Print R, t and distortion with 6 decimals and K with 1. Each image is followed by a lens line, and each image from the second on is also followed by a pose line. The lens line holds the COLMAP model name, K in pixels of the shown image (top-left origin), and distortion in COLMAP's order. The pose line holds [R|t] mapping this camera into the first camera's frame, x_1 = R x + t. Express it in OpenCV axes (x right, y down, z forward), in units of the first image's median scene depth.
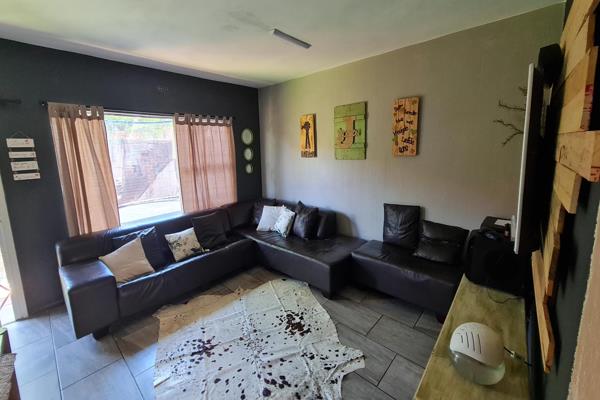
lens RADIAL K [[243.5, 0, 299.9], [0, 243.5, 191.9], [0, 0, 1]] dist [-0.001386, -0.000151]
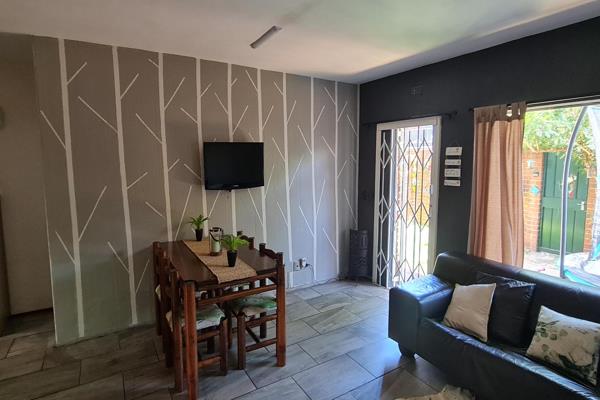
lens RADIAL K [[324.2, 0, 300.8], [0, 324.2, 186.5], [0, 0, 1]] dist [0.001114, 0.000200]
pose [[-0.273056, 0.099169, -0.956873, 0.383979], [-0.165328, 0.975036, 0.148230, -0.145449], [0.947685, 0.198673, -0.249844, 0.724253]]
